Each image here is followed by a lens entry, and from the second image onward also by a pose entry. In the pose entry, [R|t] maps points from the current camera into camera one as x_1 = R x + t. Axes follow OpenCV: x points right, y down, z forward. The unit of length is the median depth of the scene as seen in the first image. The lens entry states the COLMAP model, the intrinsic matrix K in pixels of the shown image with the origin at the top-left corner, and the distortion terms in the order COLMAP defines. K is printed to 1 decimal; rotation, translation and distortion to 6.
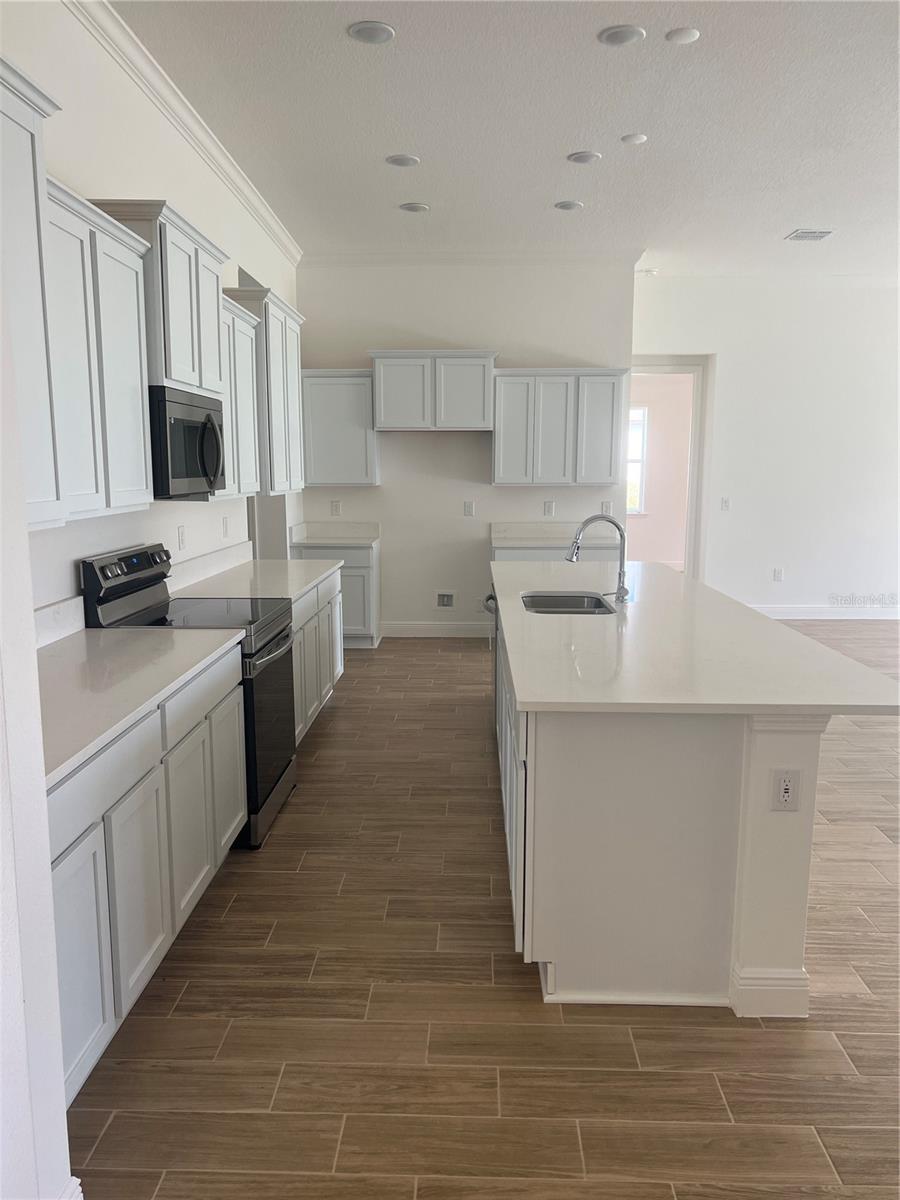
lens RADIAL K [[917.5, 0, 444.8], [0, 917.5, 607.8], [0, 0, 1]] dist [0.029831, -0.008824]
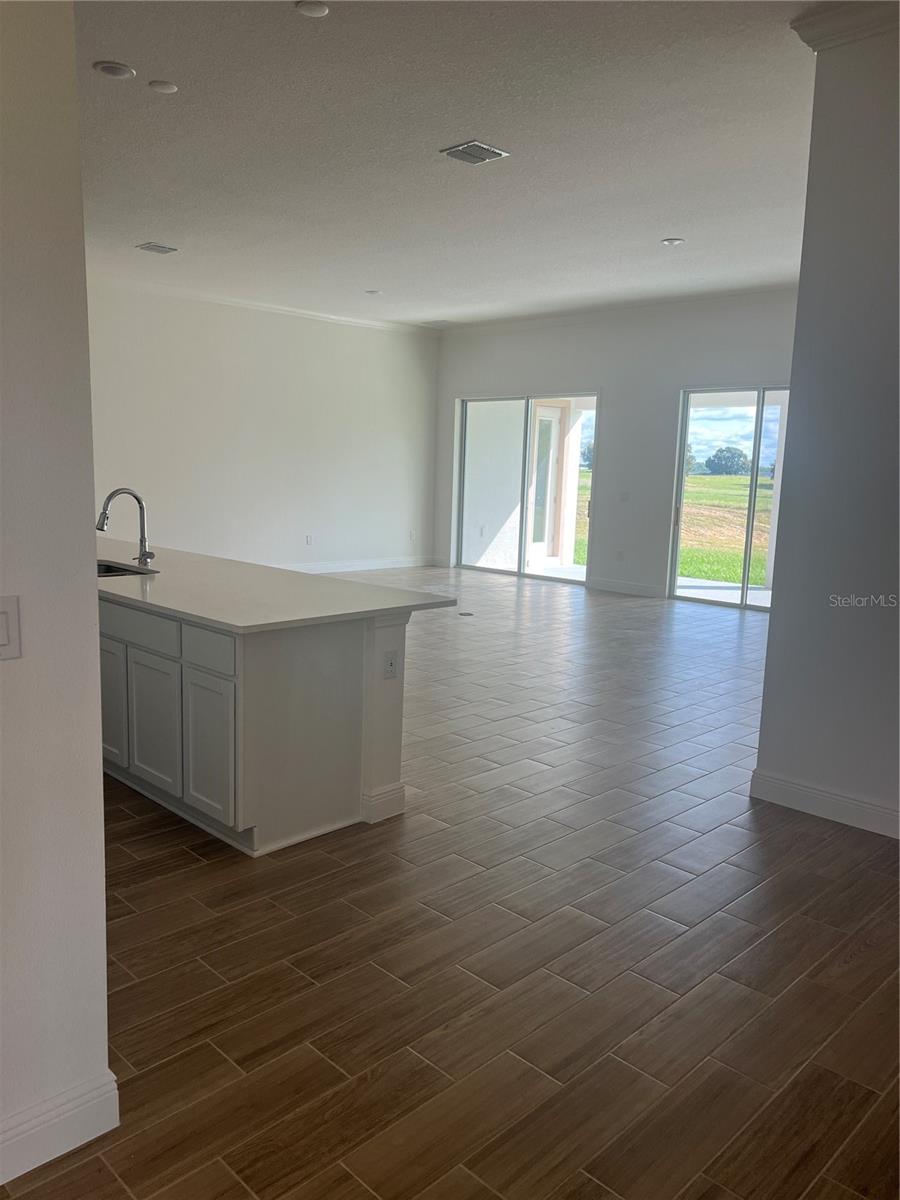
lens RADIAL K [[917.5, 0, 444.8], [0, 917.5, 607.8], [0, 0, 1]] dist [0.029831, -0.008824]
pose [[0.683468, -0.100720, 0.722999, -0.623211], [0.088012, 0.994580, 0.055354, 0.027465], [-0.724655, 0.025800, 0.688628, -0.104365]]
